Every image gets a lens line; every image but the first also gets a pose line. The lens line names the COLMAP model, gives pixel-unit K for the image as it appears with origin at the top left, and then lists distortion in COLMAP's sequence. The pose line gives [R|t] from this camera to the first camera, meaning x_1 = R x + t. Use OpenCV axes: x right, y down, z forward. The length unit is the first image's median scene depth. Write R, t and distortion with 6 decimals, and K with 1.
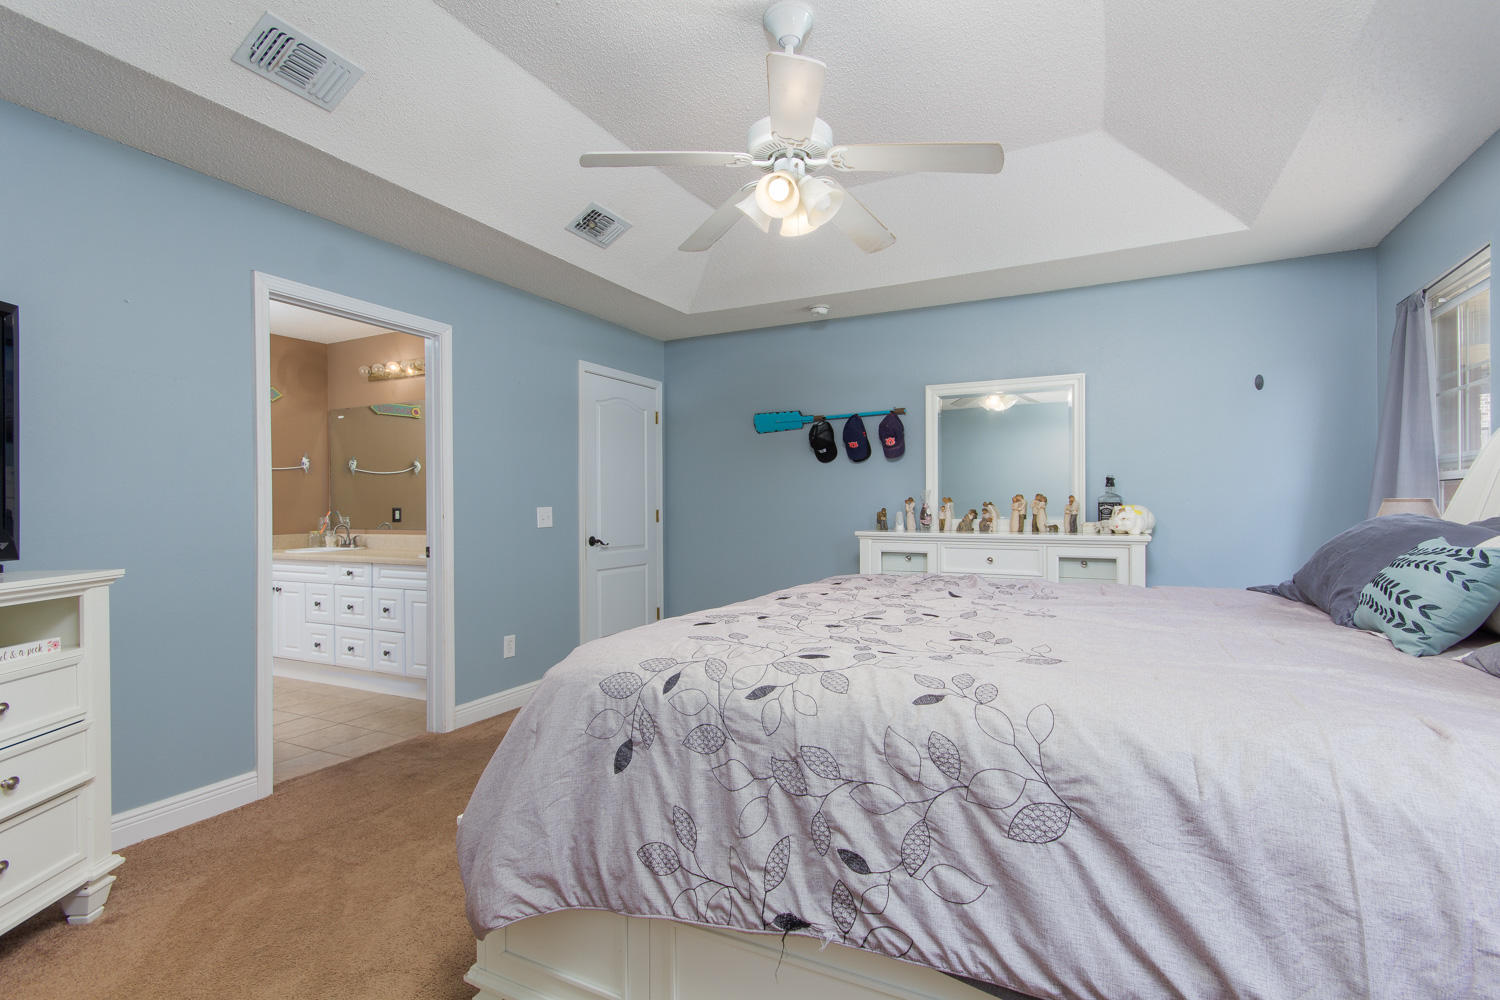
lens RADIAL K [[696.3, 0, 762.4], [0, 696.3, 504.2], [0, 0, 1]] dist [0.007575, 0.000709]
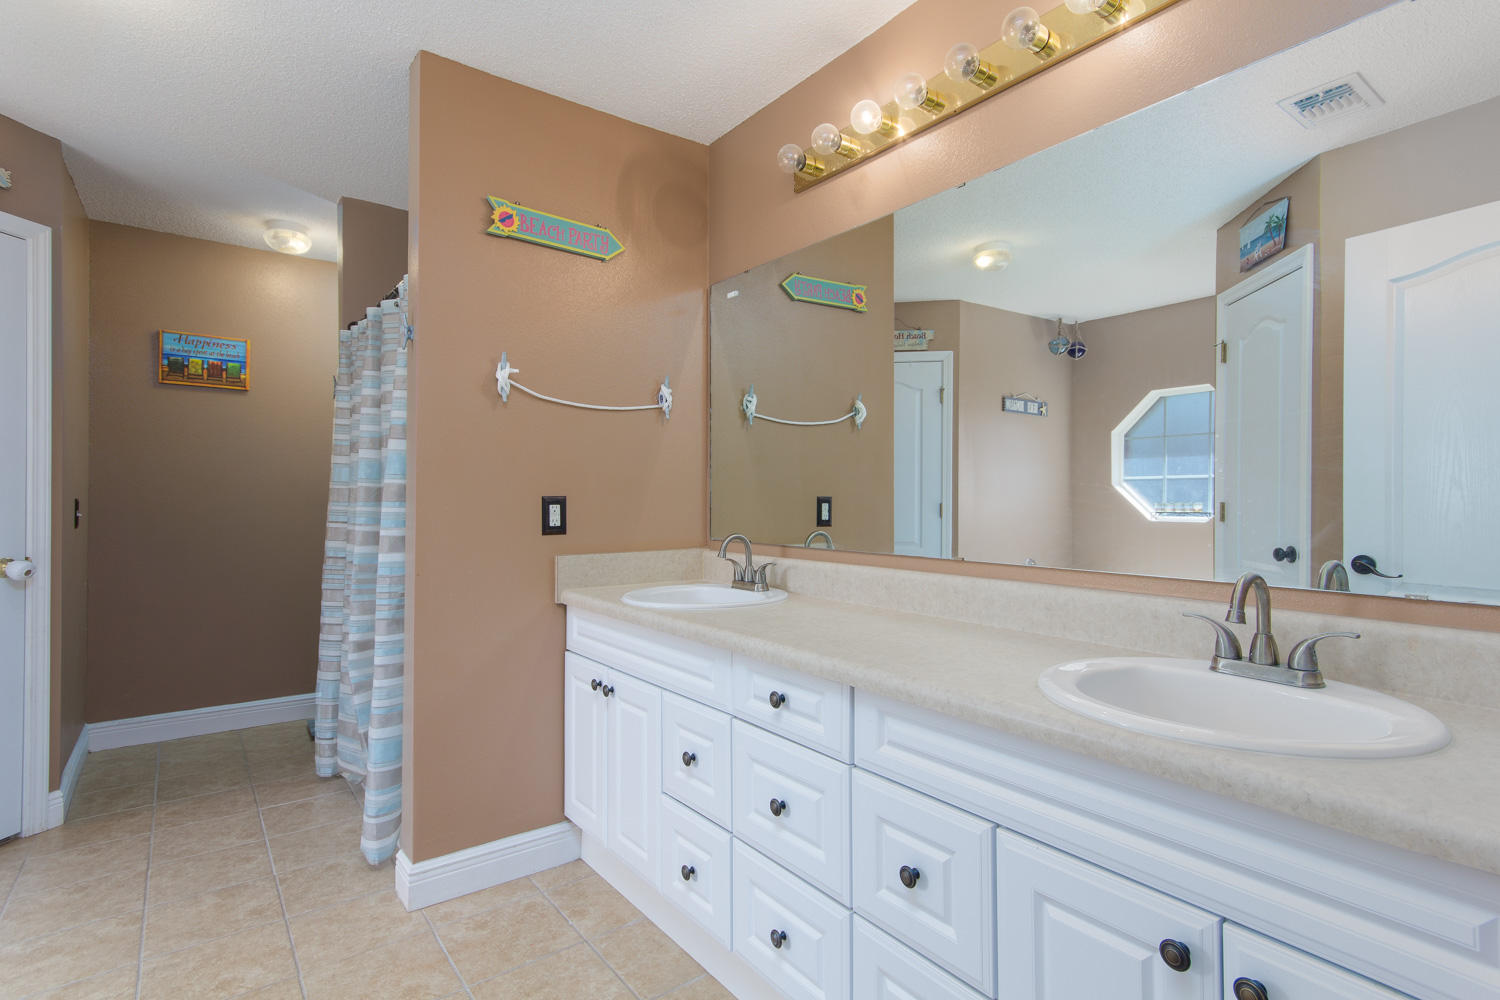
lens RADIAL K [[715.8, 0, 739.9], [0, 715.8, 499.9], [0, 0, 1]] dist [0.008844, 0.000916]
pose [[0.887478, 0.010870, -0.460722, -0.395993], [-0.007598, 0.999931, 0.008957, 0.003803], [0.460788, -0.004449, 0.887499, 0.607739]]
